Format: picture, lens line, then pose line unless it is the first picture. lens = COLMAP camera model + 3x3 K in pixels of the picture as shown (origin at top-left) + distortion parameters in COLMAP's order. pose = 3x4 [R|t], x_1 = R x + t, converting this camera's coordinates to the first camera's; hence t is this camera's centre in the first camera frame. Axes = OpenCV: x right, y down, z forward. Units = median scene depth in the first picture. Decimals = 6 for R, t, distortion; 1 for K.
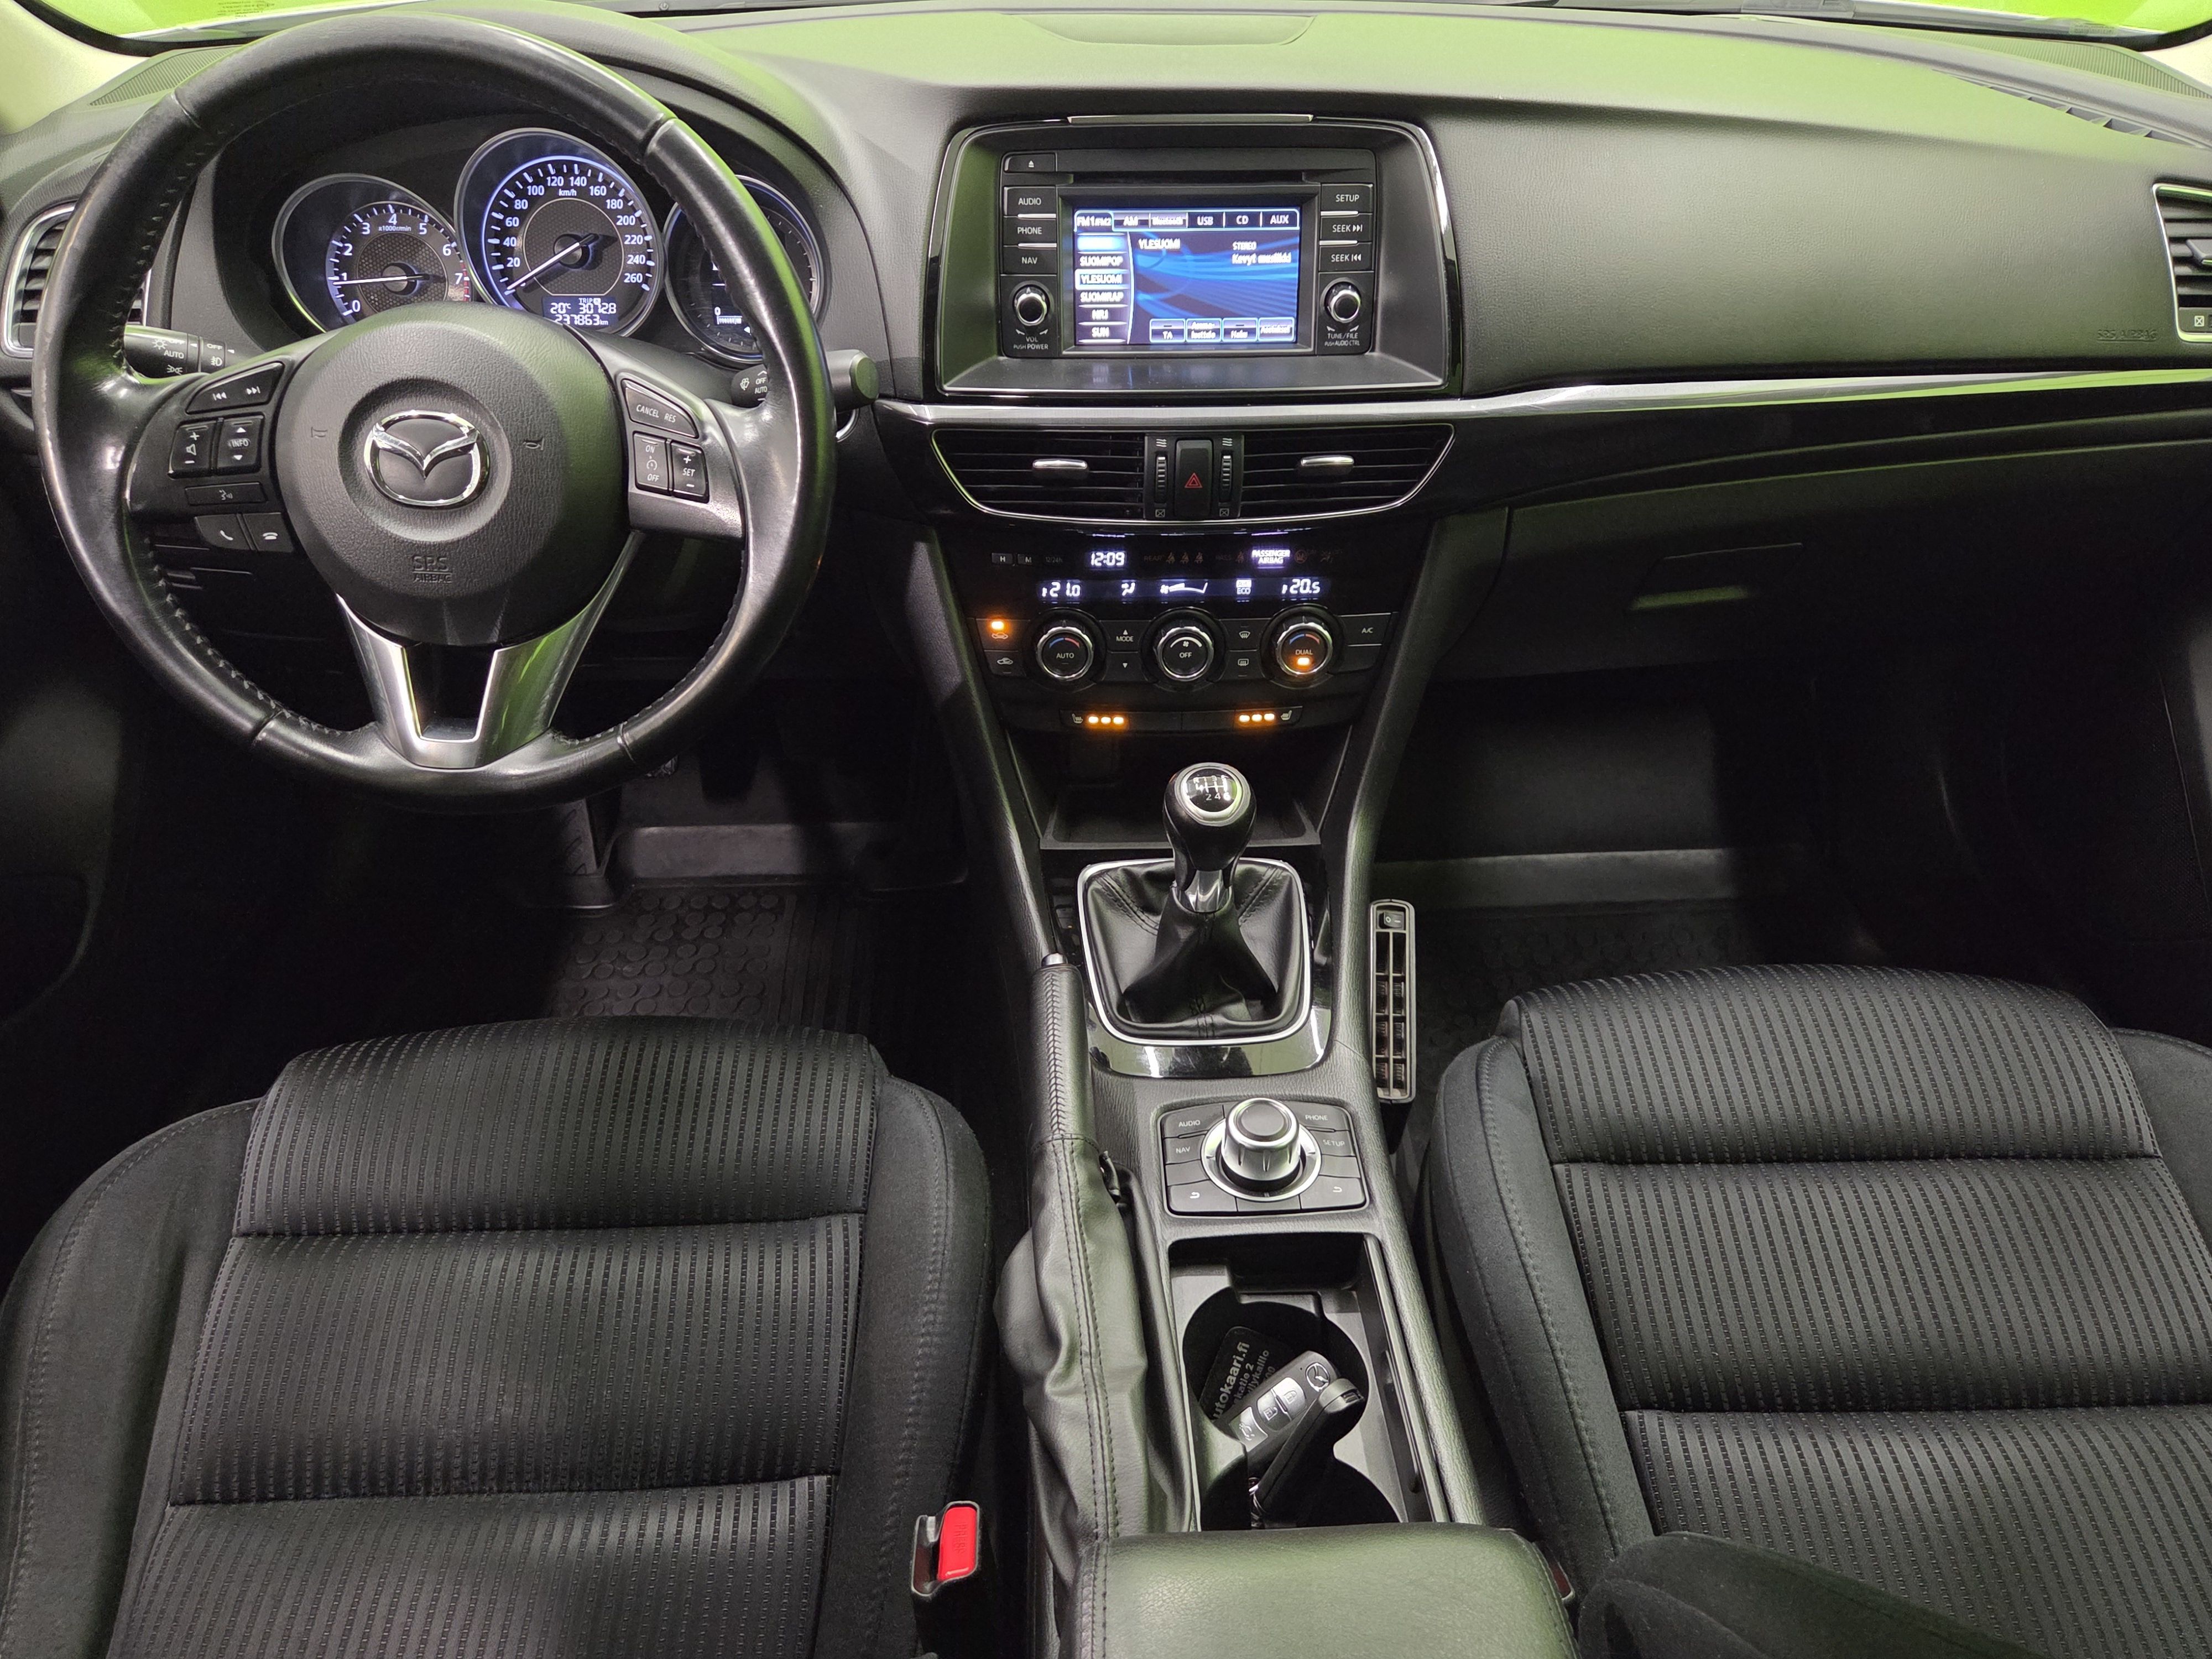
lens RADIAL K [[1547.4, 0, 1107.1], [0, 1547.4, 828.7], [0, 0, 1]] dist [0.026325, -0.005126]
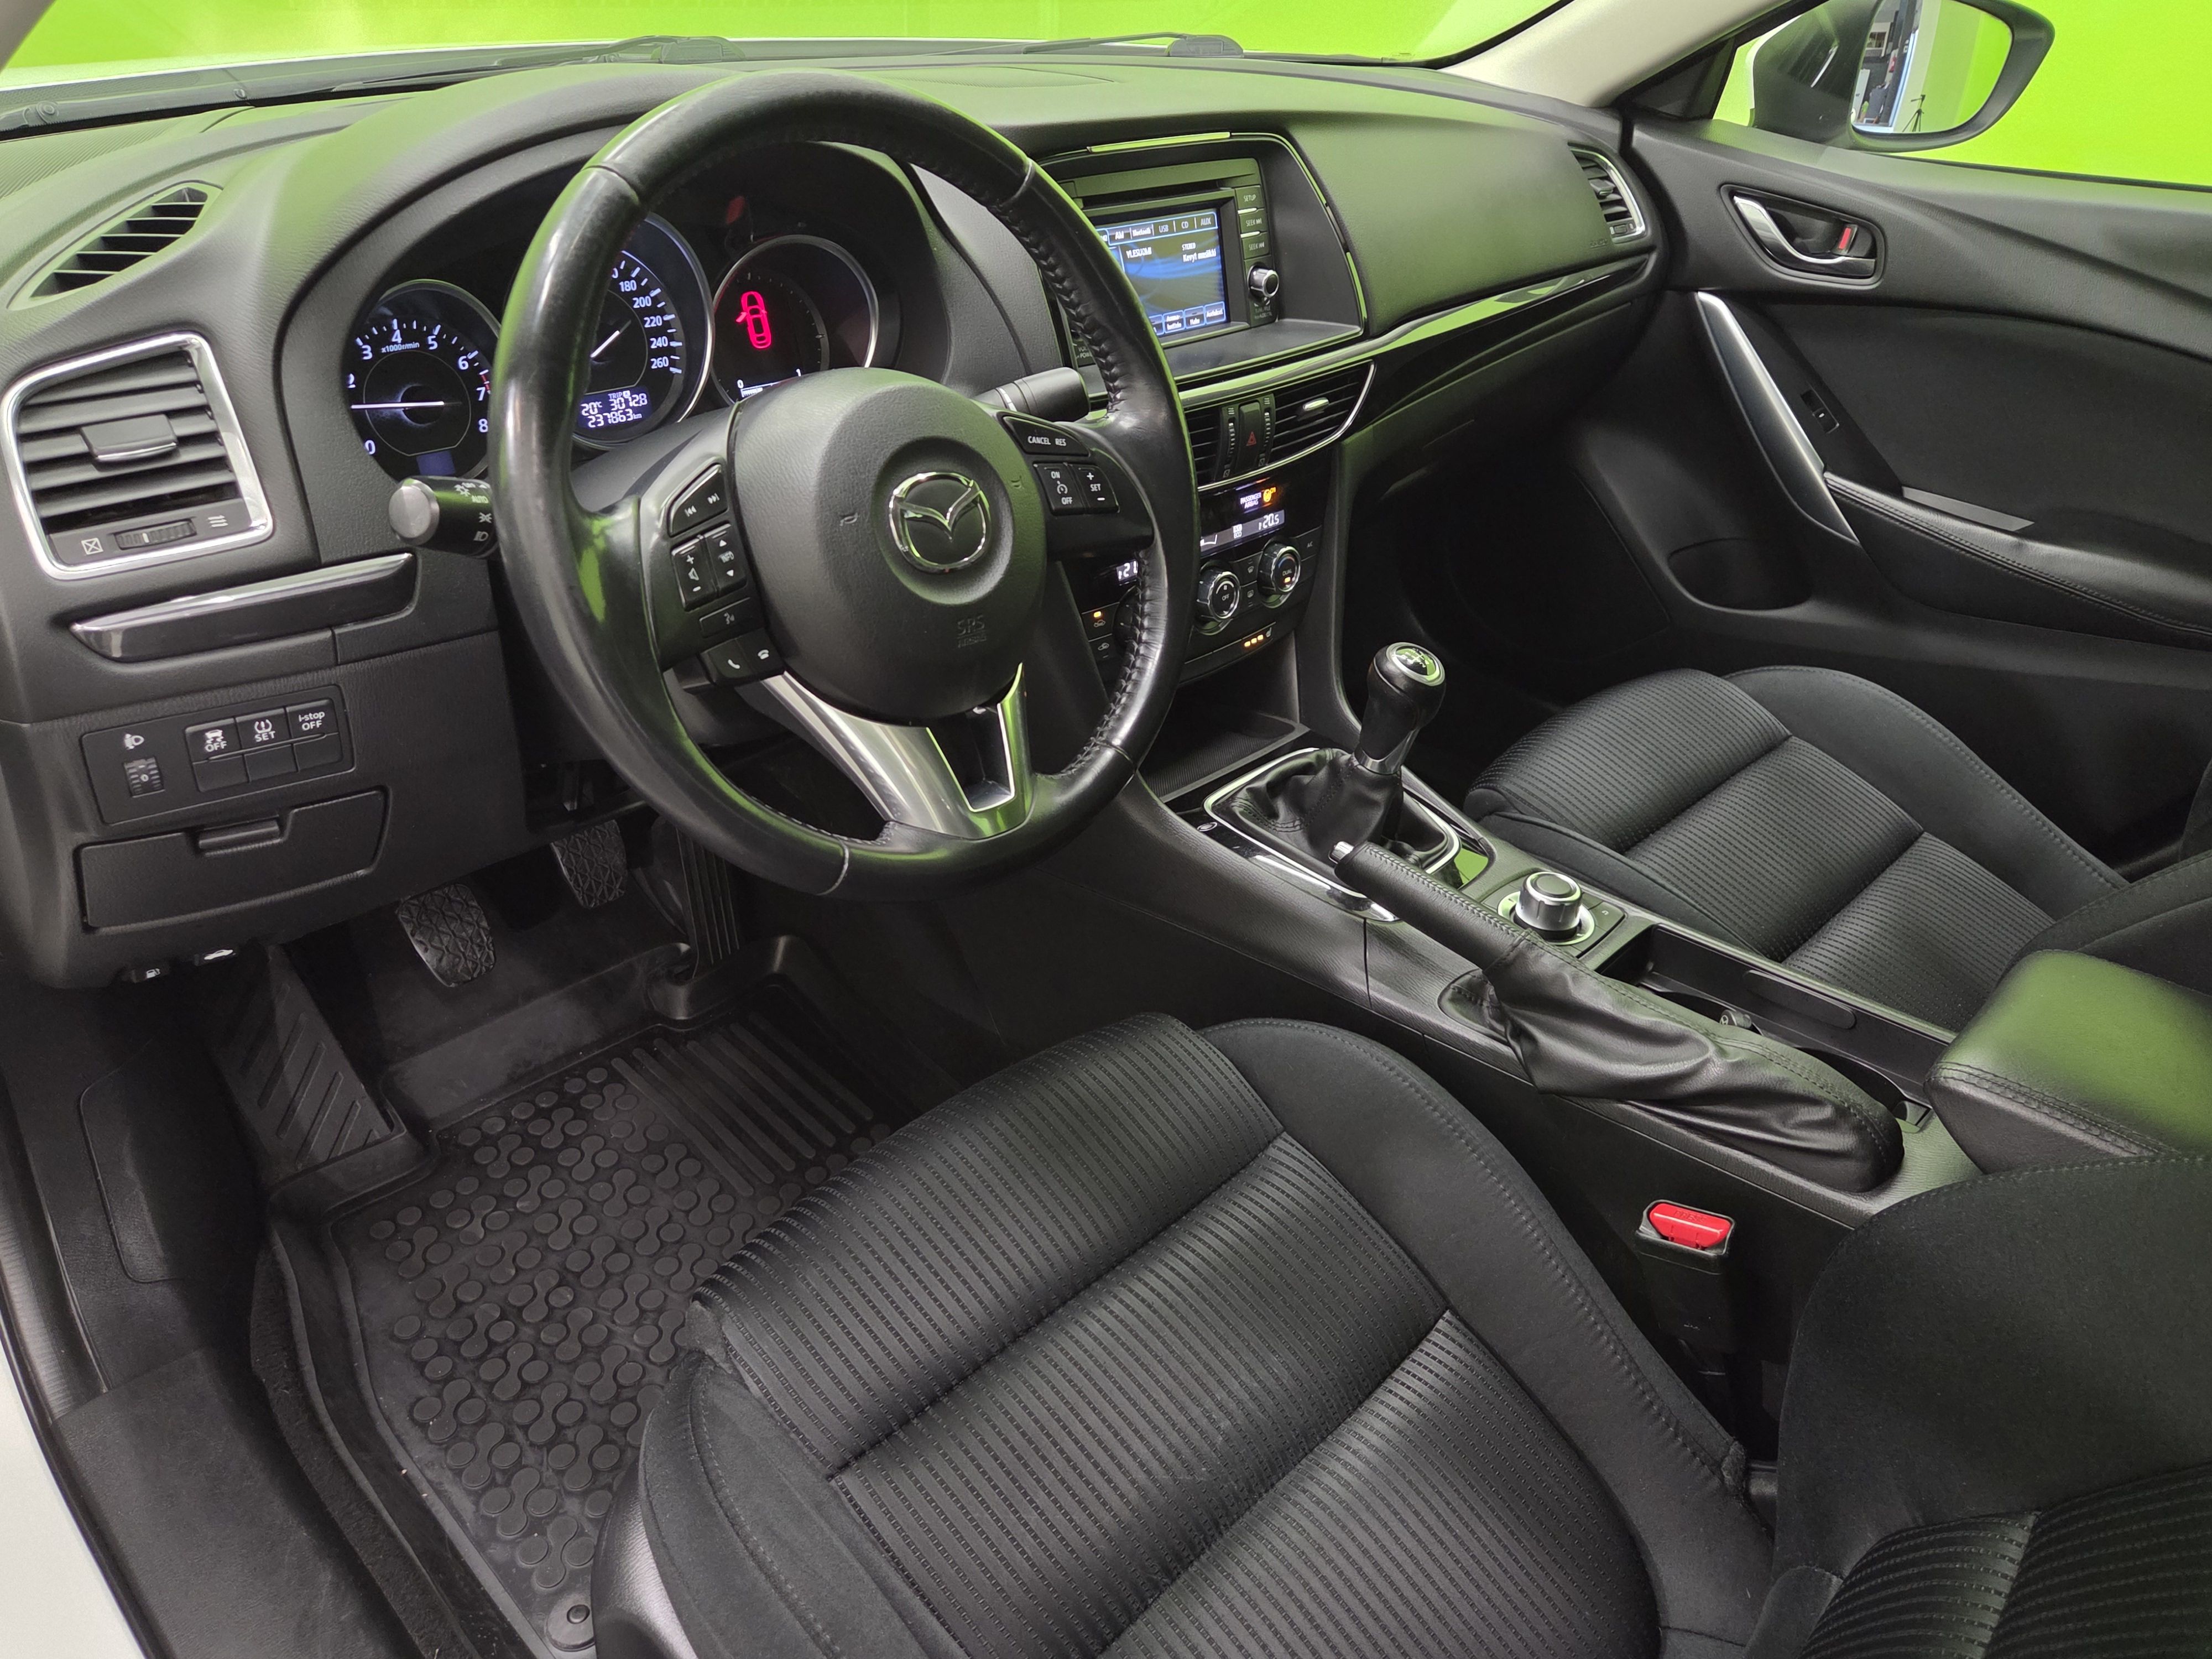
lens RADIAL K [[1547.4, 0, 1108.6], [0, 1547.4, 829.5], [0, 0, 1]] dist [0.026325, -0.005126]
pose [[0.723126, -0.334999, 0.604039, -0.814760], [0.363086, 0.928301, 0.080166, -0.080798], [-0.587586, 0.161348, 0.792912, 0.172684]]
